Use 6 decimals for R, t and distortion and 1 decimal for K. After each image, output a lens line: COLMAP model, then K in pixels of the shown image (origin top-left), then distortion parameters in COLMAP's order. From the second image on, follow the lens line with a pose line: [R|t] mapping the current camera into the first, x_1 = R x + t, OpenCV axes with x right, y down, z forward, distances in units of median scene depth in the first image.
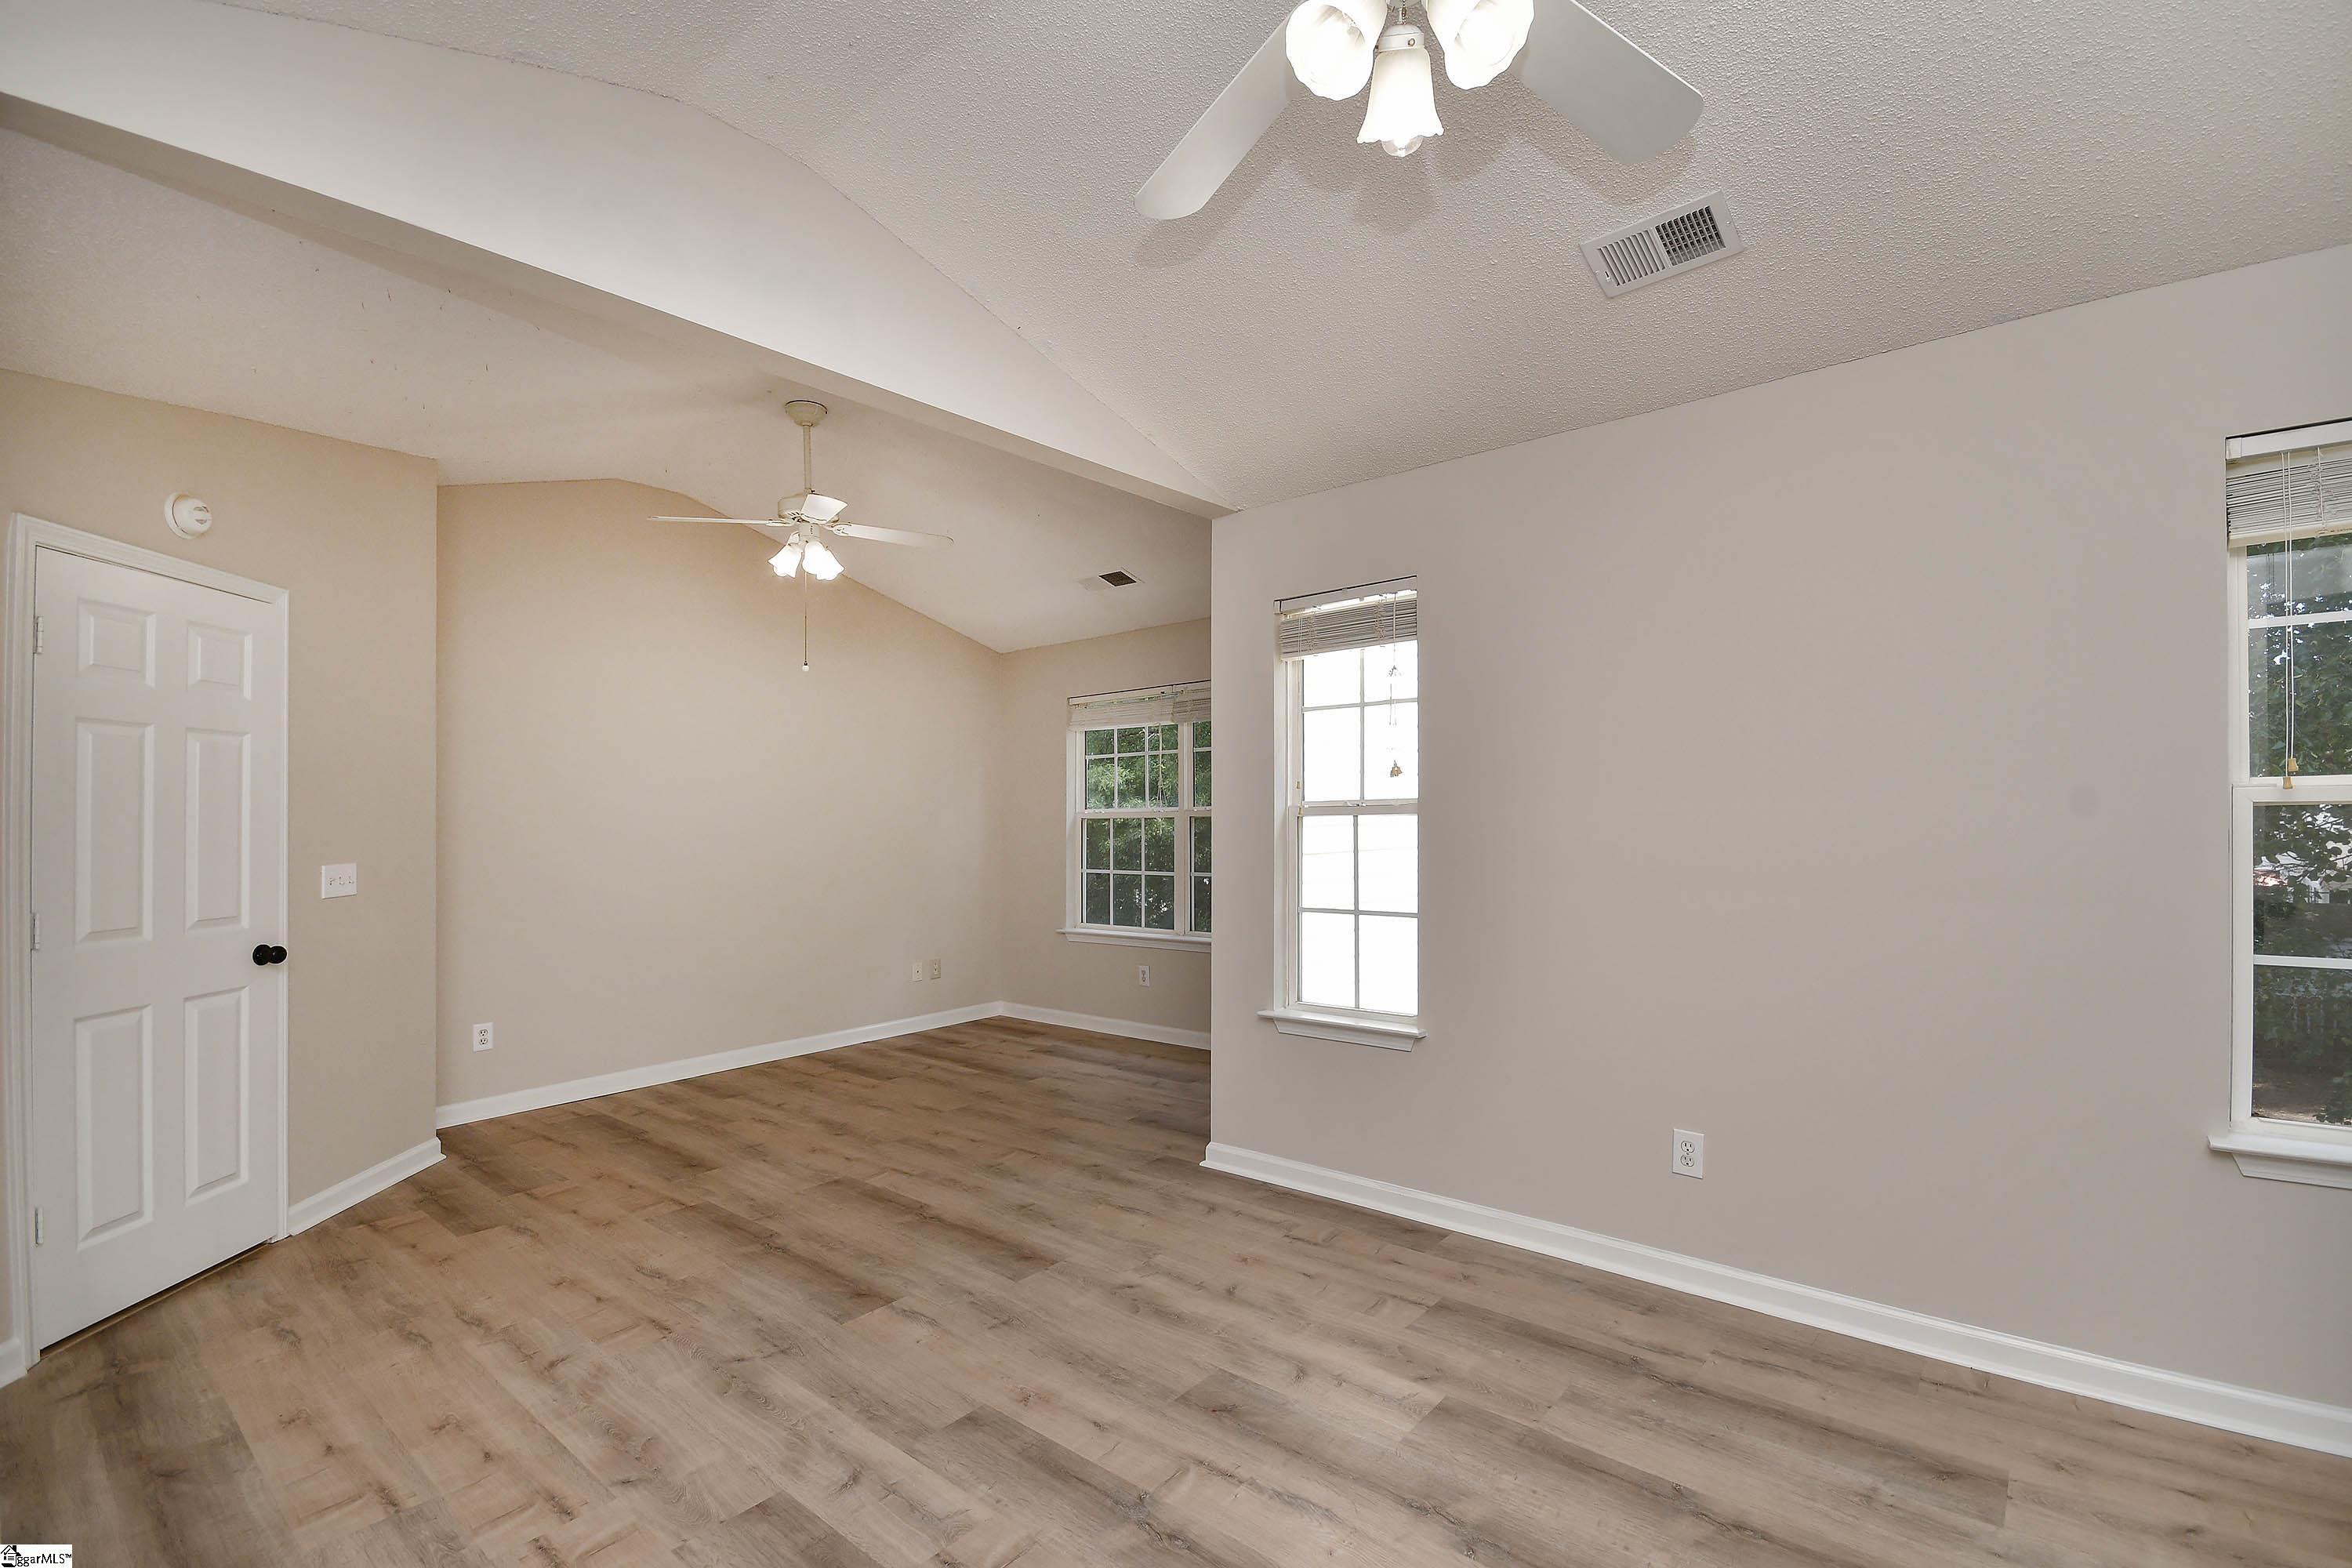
lens RADIAL K [[1038.0, 0, 1176.0], [0, 1038.0, 784.0], [0, 0, 1]] dist [0.005106, -0.011222]
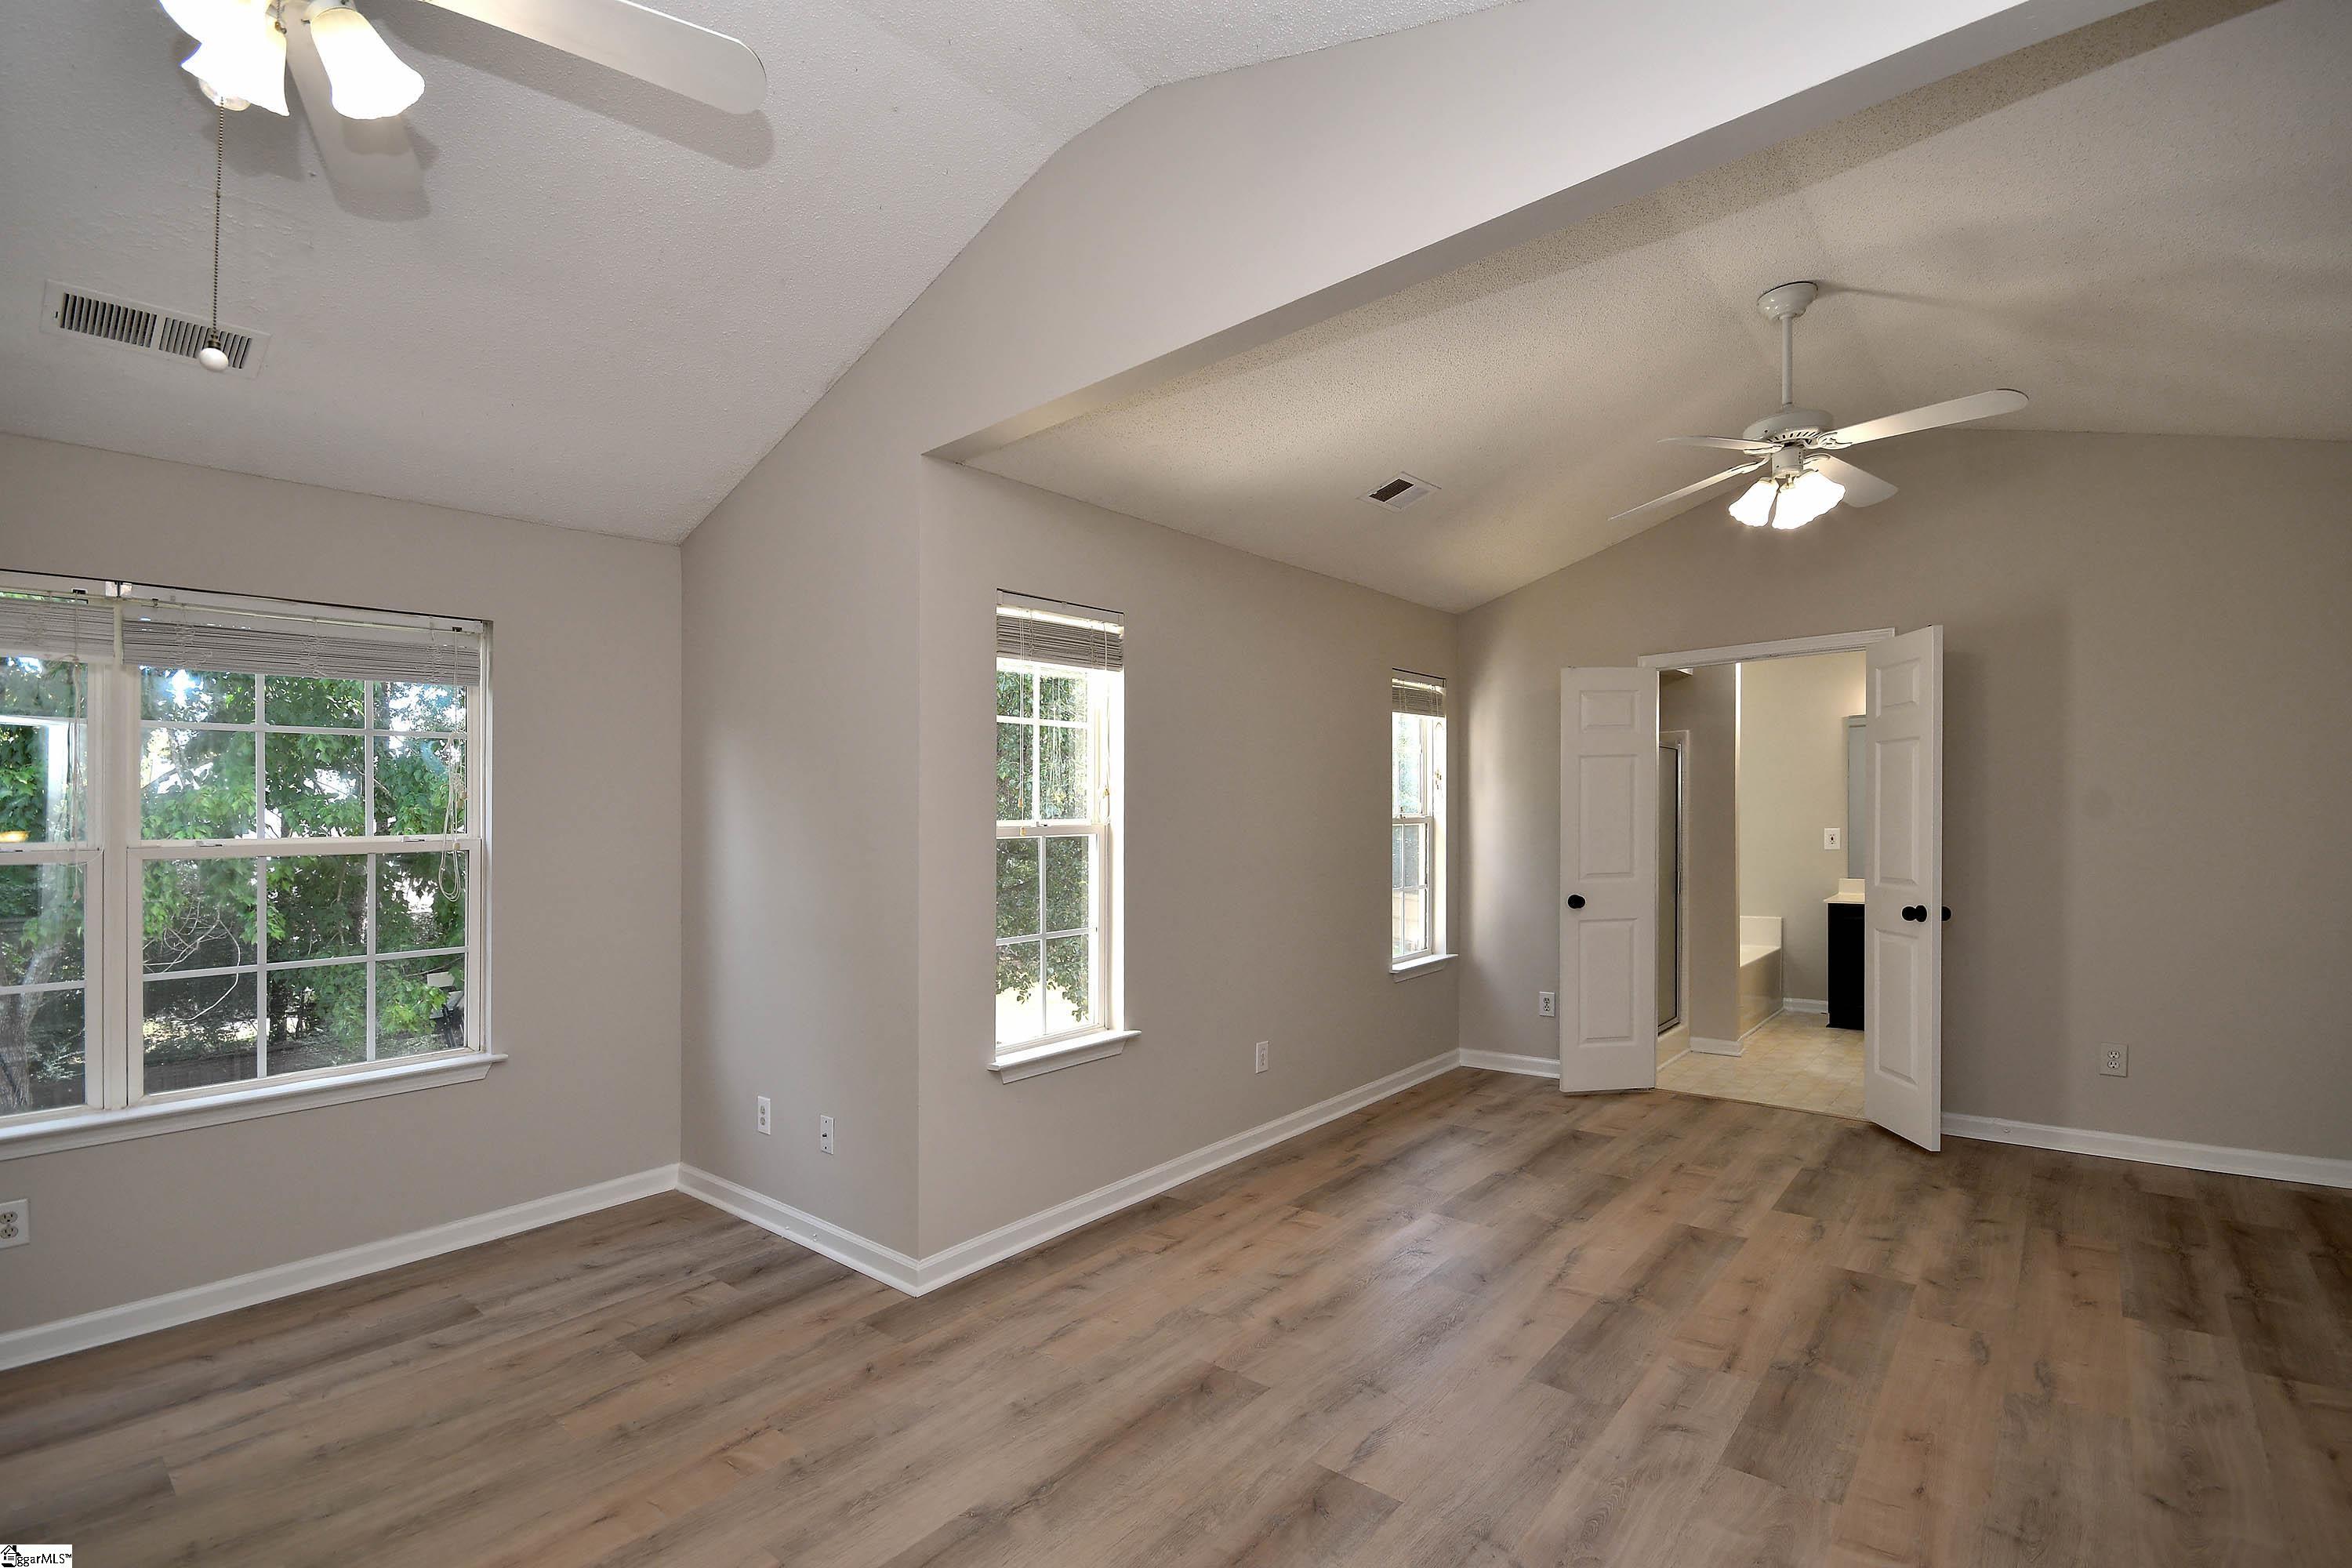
lens RADIAL K [[1038.0, 0, 1176.0], [0, 1038.0, 784.0], [0, 0, 1]] dist [0.005106, -0.011222]
pose [[0.009275, 0.055160, 0.998434, -1.117698], [-0.004542, 0.998469, -0.055120, 0.042035], [-0.999947, -0.004024, 0.009511, 1.173422]]
